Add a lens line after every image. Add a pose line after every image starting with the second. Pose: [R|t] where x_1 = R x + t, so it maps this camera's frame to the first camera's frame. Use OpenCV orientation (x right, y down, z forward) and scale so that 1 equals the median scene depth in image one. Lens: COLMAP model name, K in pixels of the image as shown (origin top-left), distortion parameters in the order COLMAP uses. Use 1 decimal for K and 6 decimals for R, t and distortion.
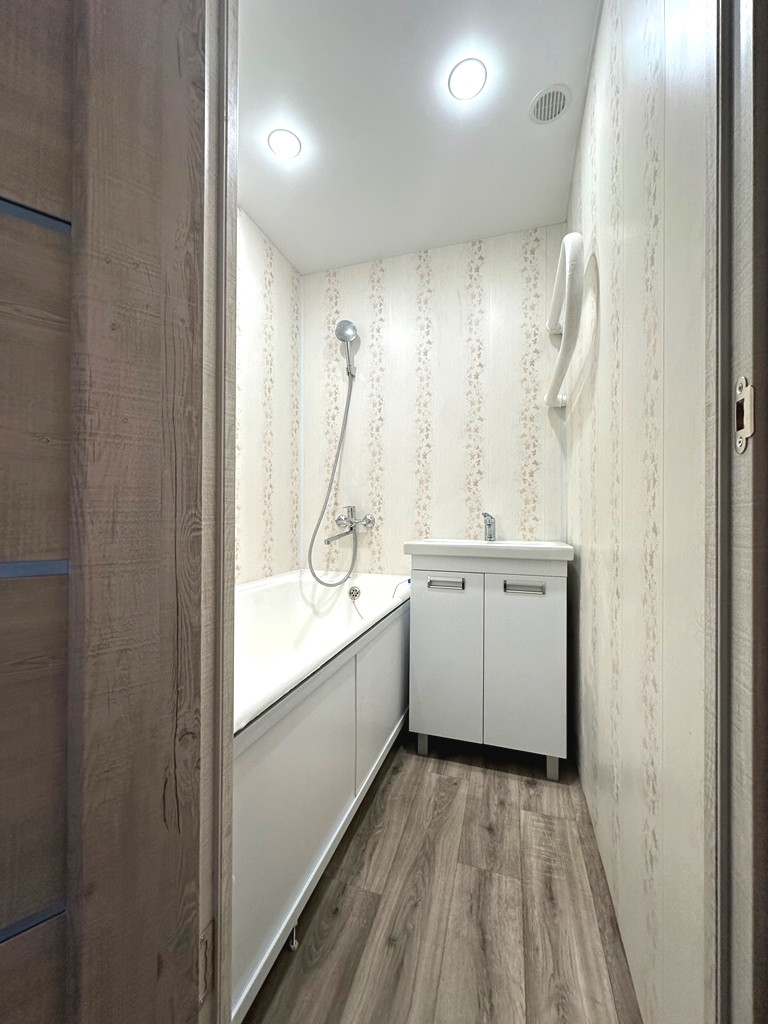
lens RADIAL K [[407.8, 0, 385.6], [0, 407.8, 513.5], [0, 0, 1]] dist [-0.001137, -0.000037]
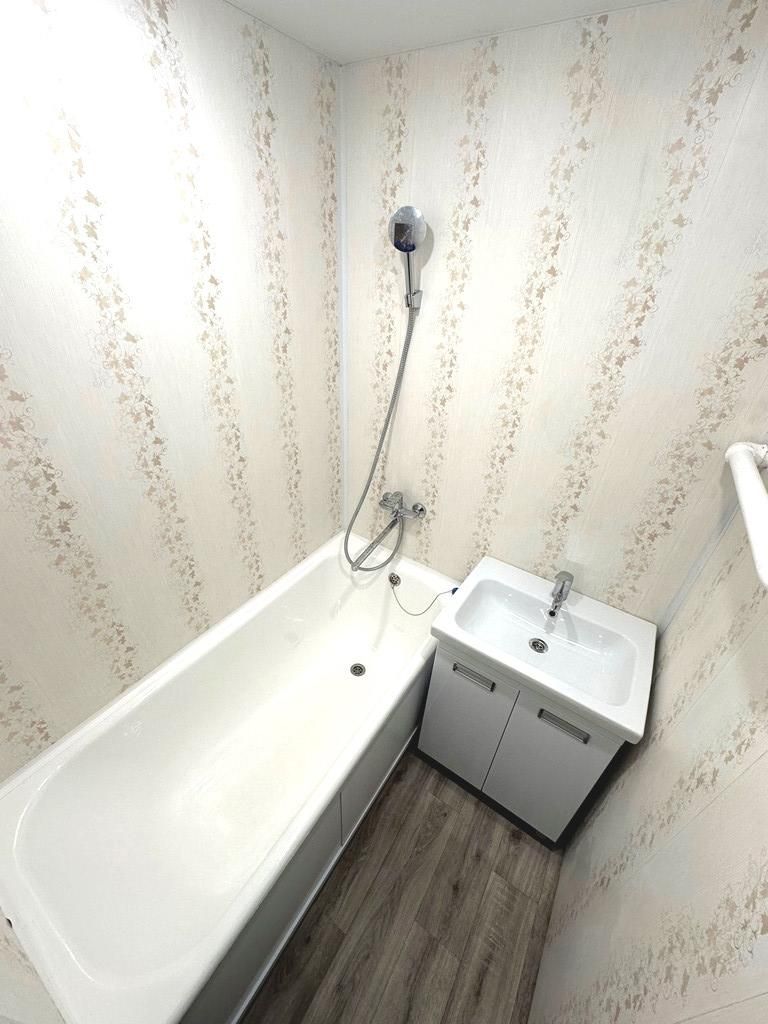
lens RADIAL K [[407.8, 0, 386.4], [0, 407.8, 511.0], [0, 0, 1]] dist [-0.001137, -0.000037]
pose [[0.961799, 0.184772, -0.201997, 0.064656], [-0.045895, 0.836255, 0.546416, -0.451443], [0.269883, -0.516272, 0.812789, 0.349712]]
